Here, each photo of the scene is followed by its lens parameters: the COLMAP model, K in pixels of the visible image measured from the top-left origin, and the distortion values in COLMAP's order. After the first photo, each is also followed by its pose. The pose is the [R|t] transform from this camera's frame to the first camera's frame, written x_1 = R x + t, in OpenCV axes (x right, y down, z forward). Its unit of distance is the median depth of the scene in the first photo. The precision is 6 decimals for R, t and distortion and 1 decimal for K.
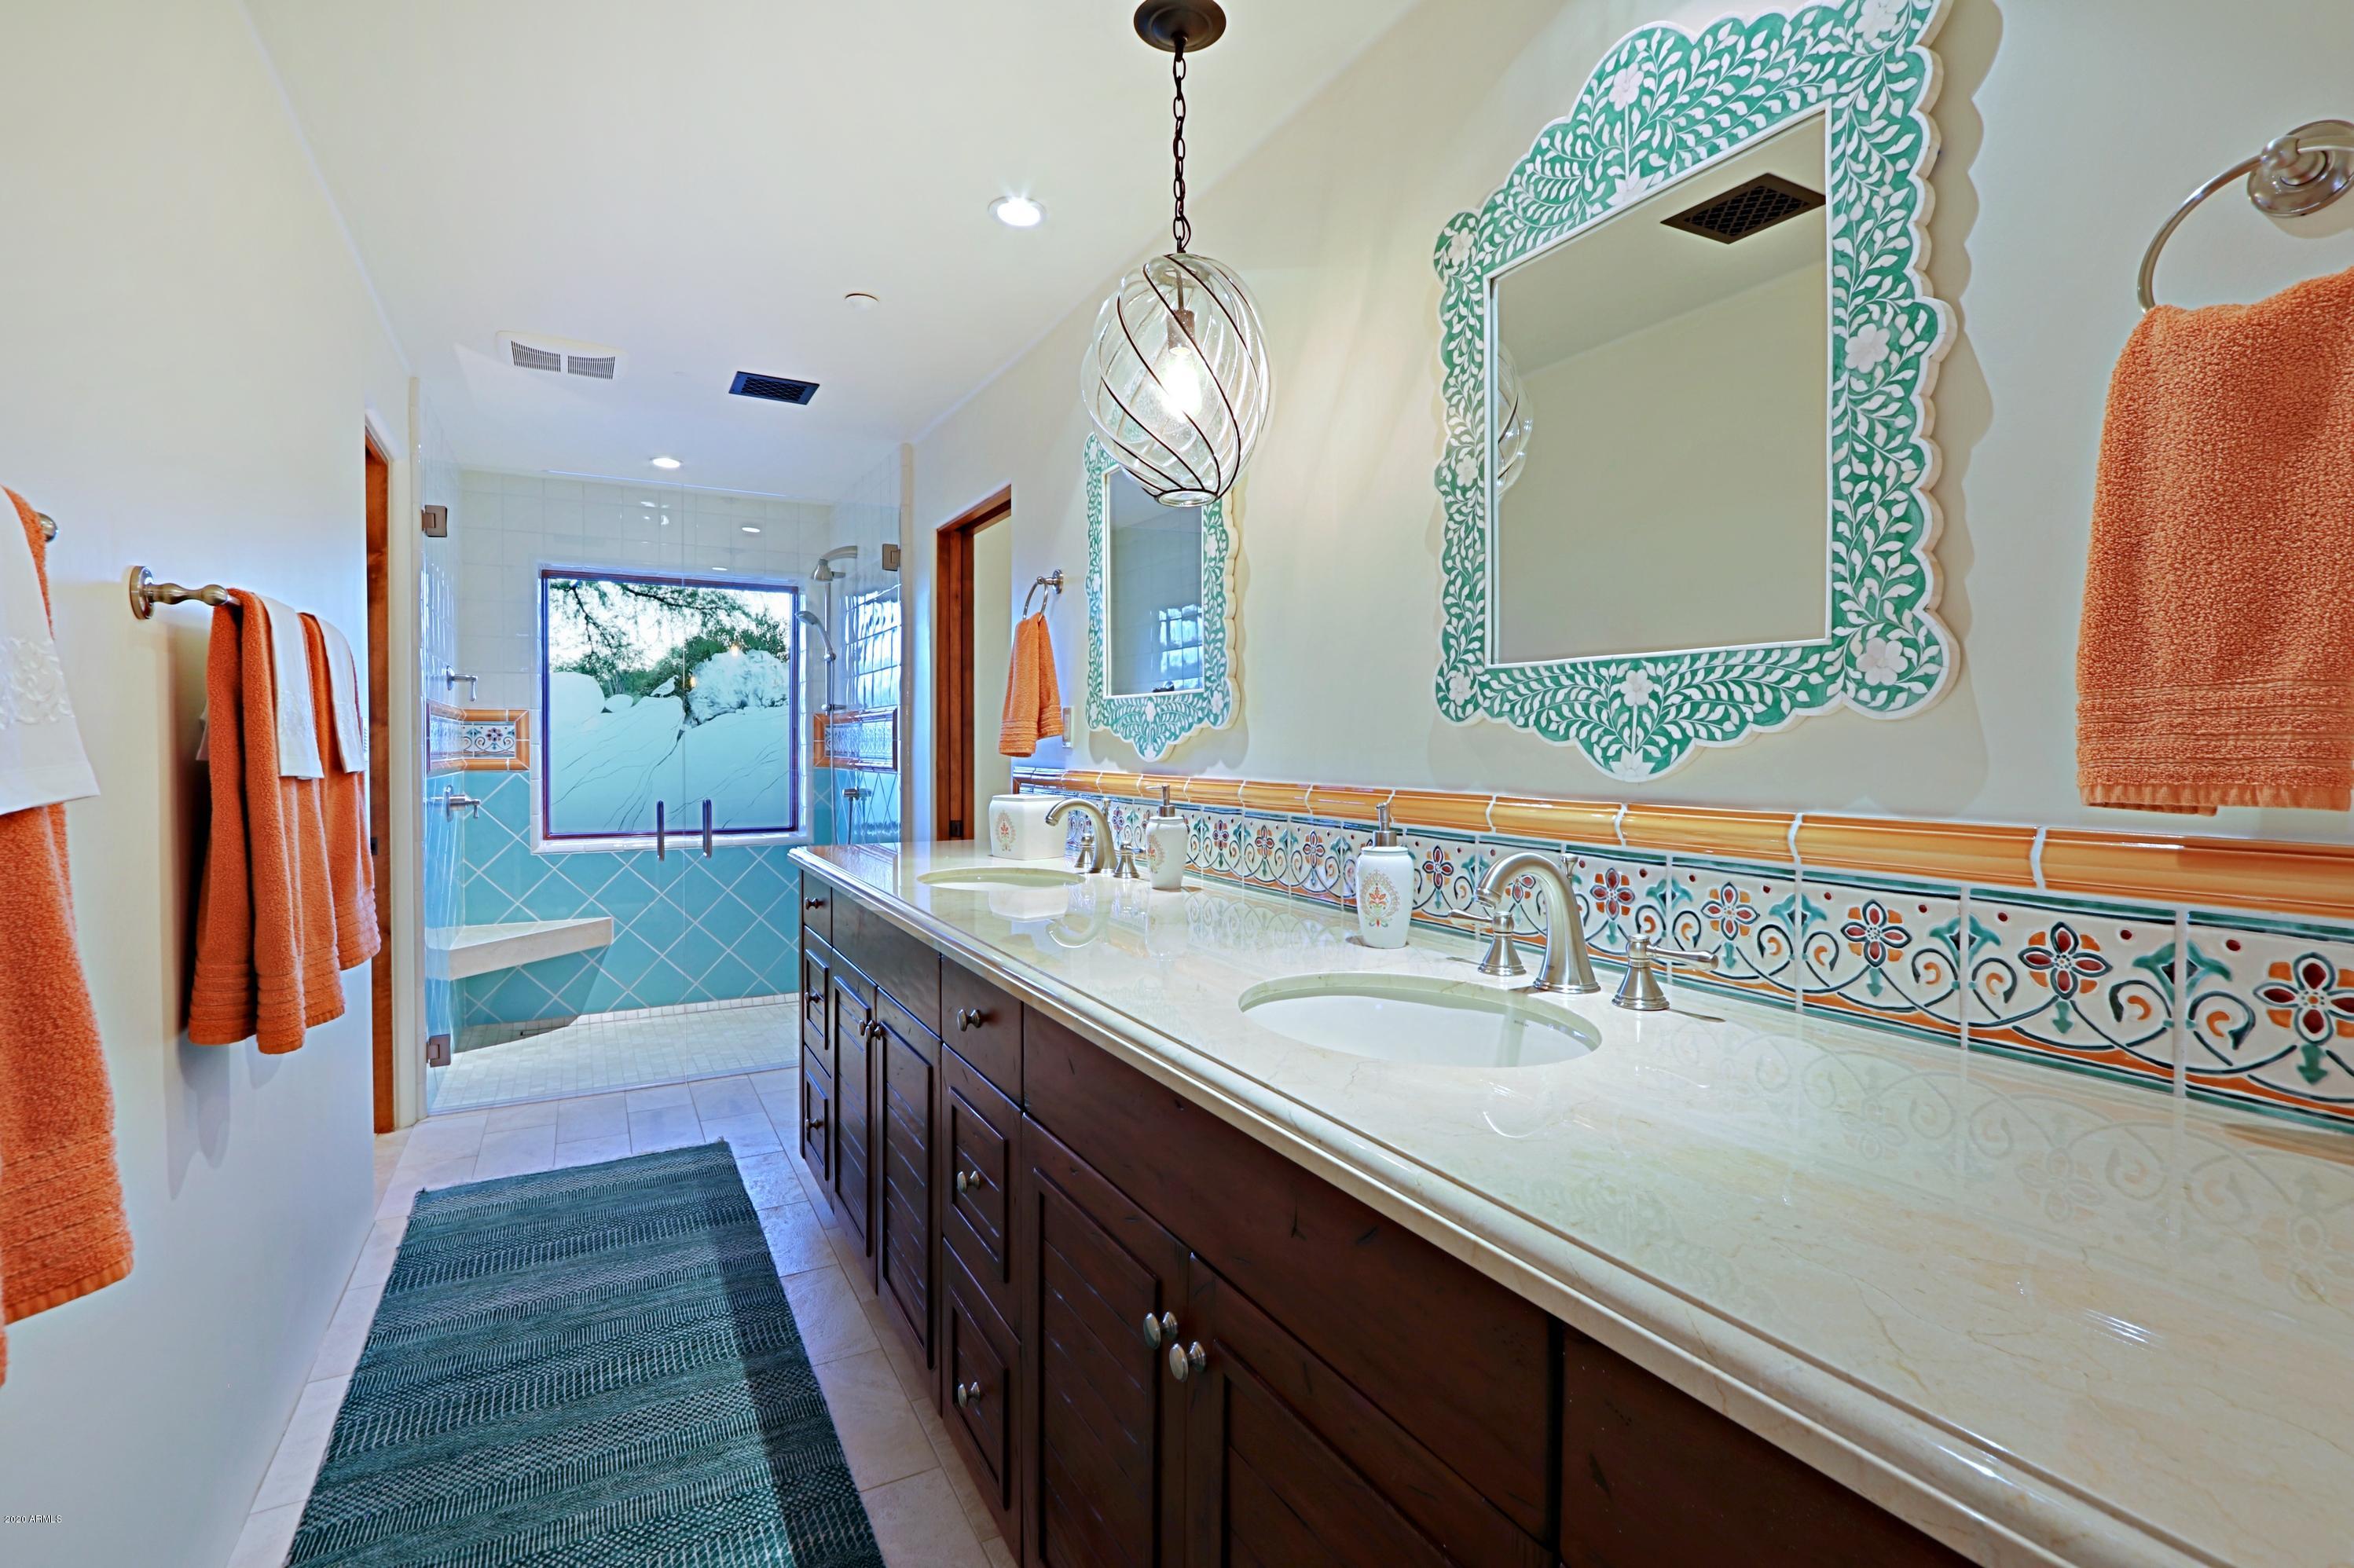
lens RADIAL K [[1084.9, 0, 1167.4], [0, 1084.9, 753.4], [0, 0, 1]] dist [-0.014998, 0.001234]
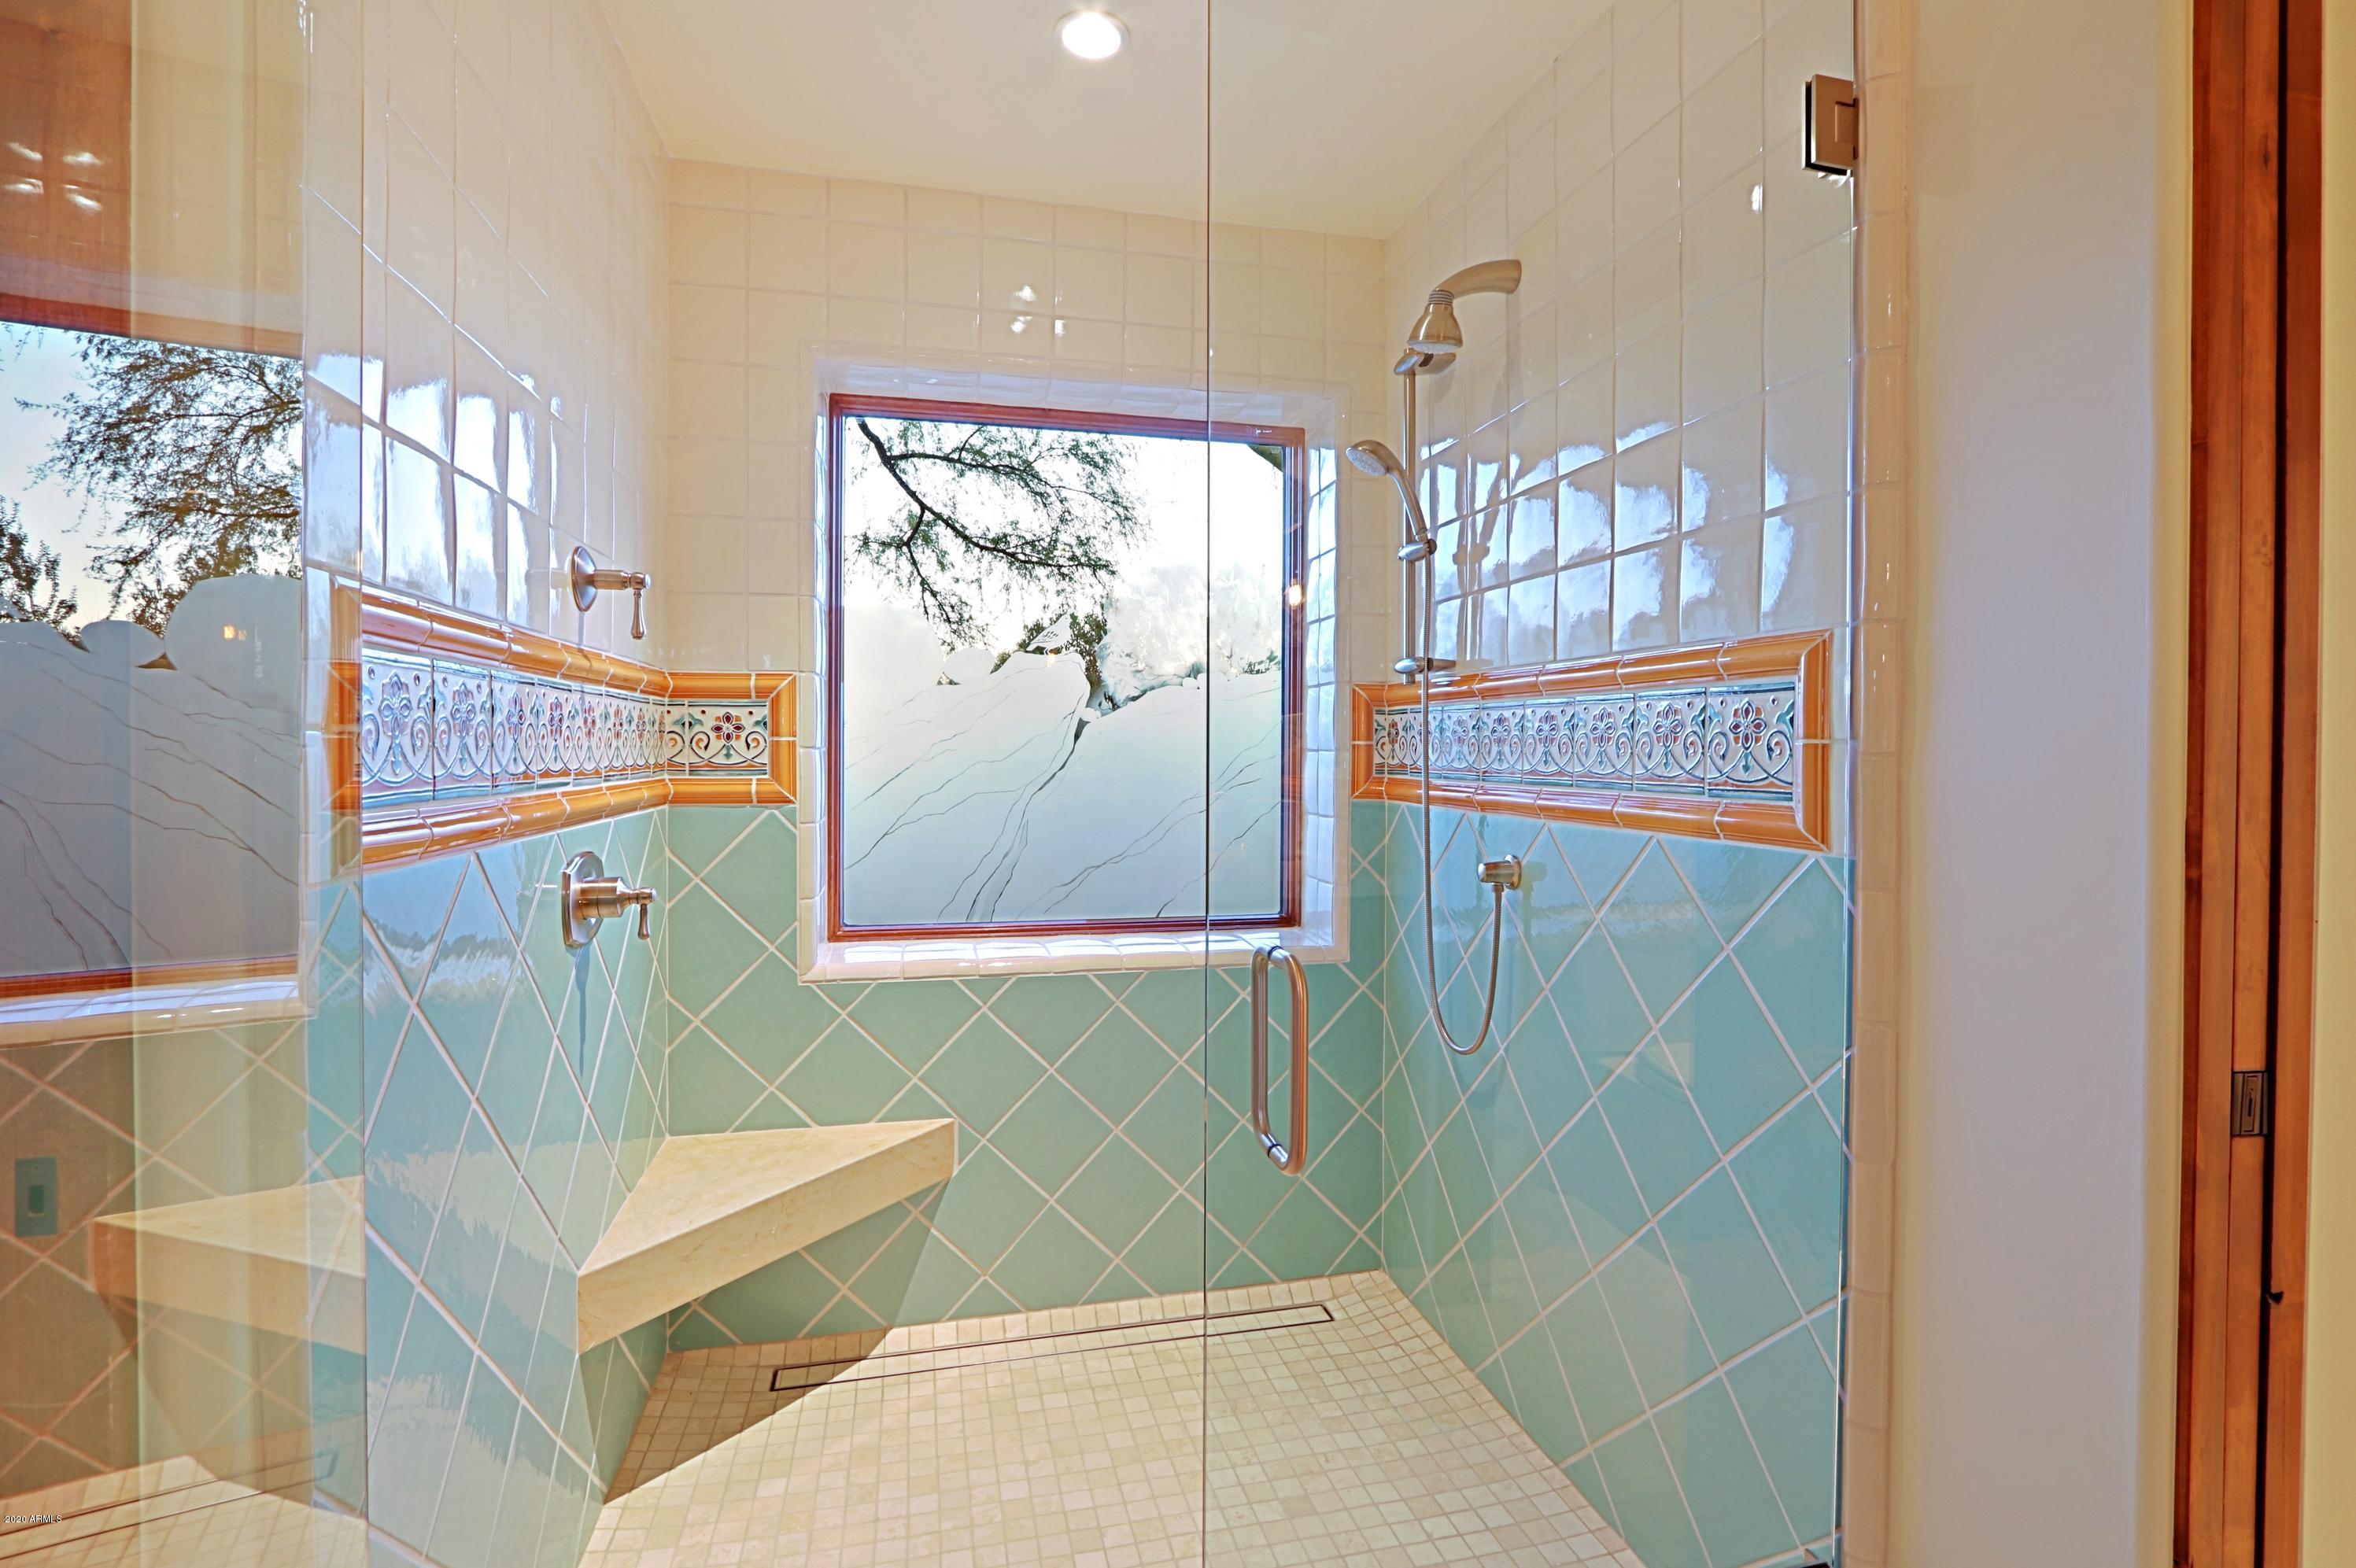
lens RADIAL K [[1085.8, 0, 1168.4], [0, 1085.8, 753.4], [0, 0, 1]] dist [-0.014998, 0.001234]
pose [[0.962708, 0.007750, -0.270433, -0.596237], [-0.007848, 0.999969, 0.000717, -0.014742], [0.270430, 0.001433, 0.962739, 1.140716]]
